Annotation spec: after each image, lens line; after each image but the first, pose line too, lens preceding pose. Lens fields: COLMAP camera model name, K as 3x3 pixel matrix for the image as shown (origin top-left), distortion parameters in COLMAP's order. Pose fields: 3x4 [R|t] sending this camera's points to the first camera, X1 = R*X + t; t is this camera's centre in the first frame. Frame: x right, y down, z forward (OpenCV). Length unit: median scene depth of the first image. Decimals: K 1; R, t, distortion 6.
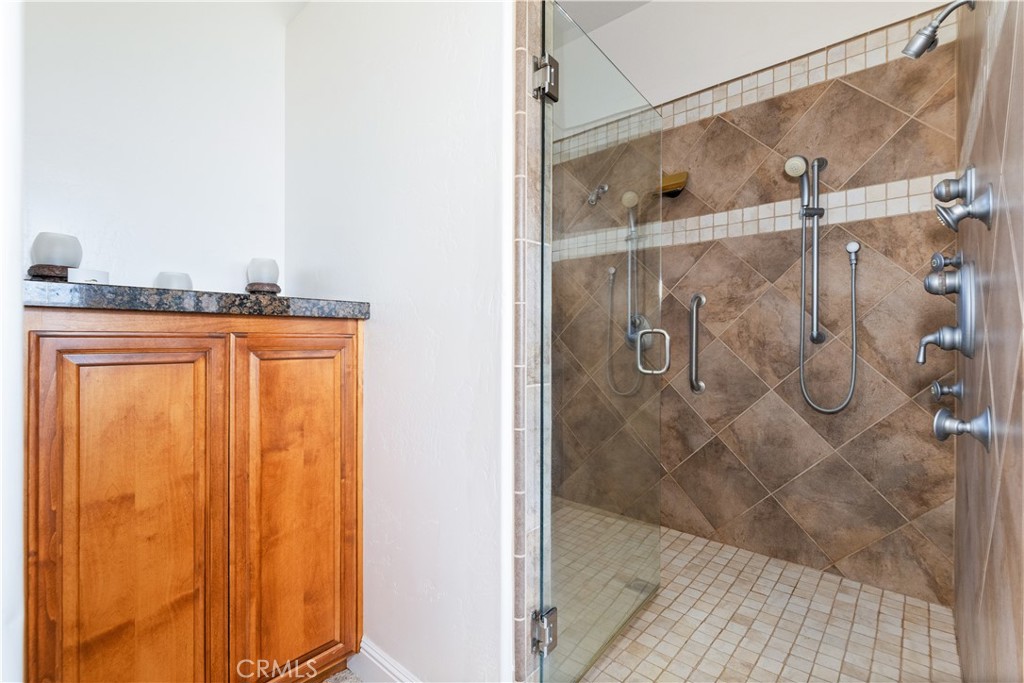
lens RADIAL K [[455.7, 0, 511.6], [0, 455.7, 339.1], [0, 0, 1]] dist [0.000620, -0.000942]
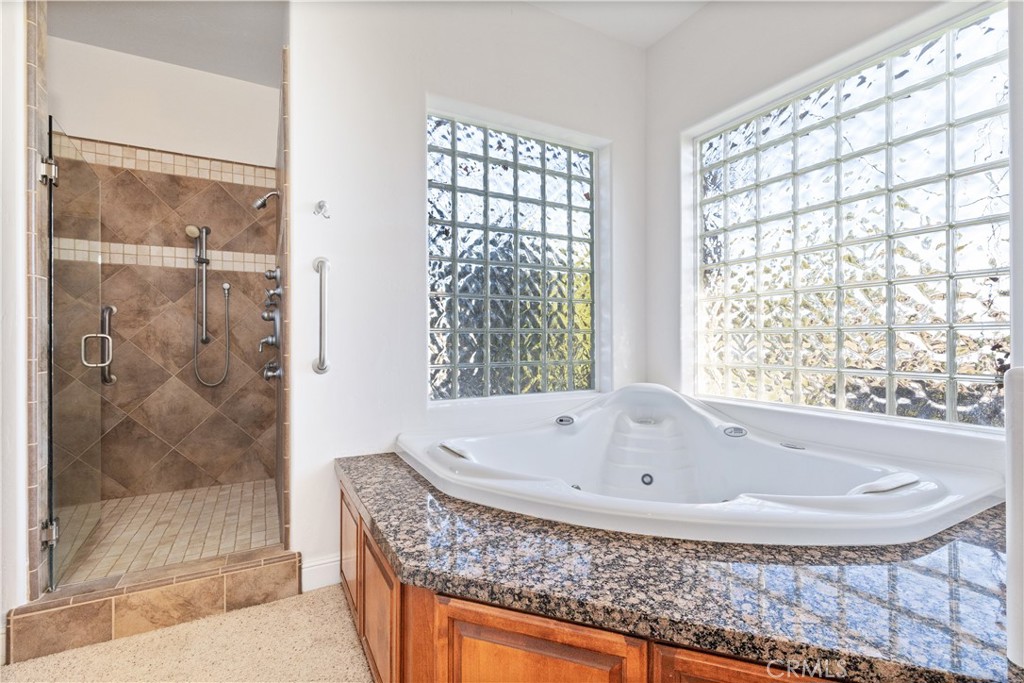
lens RADIAL K [[455.7, 0, 509.7], [0, 455.7, 340.0], [0, 0, 1]] dist [0.000620, -0.000942]
pose [[0.335786, -0.002480, 0.941935, -0.459750], [0.004250, 0.999990, 0.001117, -0.000378], [-0.941929, 0.003628, 0.335793, -0.521602]]
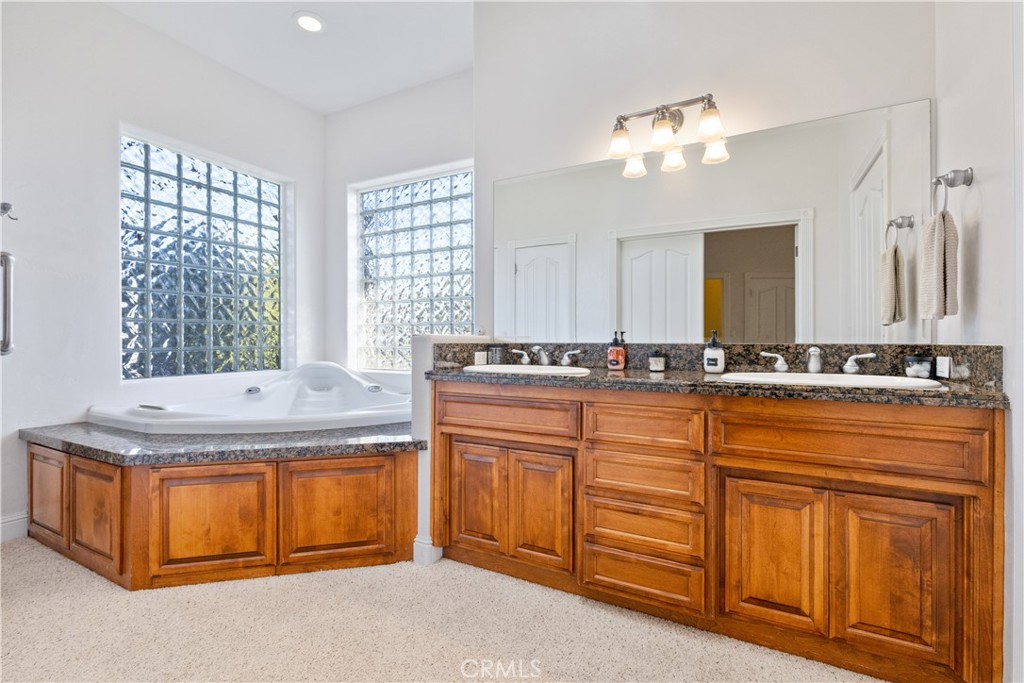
lens RADIAL K [[455.7, 0, 502.0], [0, 455.7, 338.6], [0, 0, 1]] dist [0.000620, -0.000942]
pose [[-0.232235, -0.006815, 0.972636, -1.403286], [-0.000664, 0.999976, 0.006848, 0.038484], [-0.972659, 0.000944, -0.232234, -0.870675]]
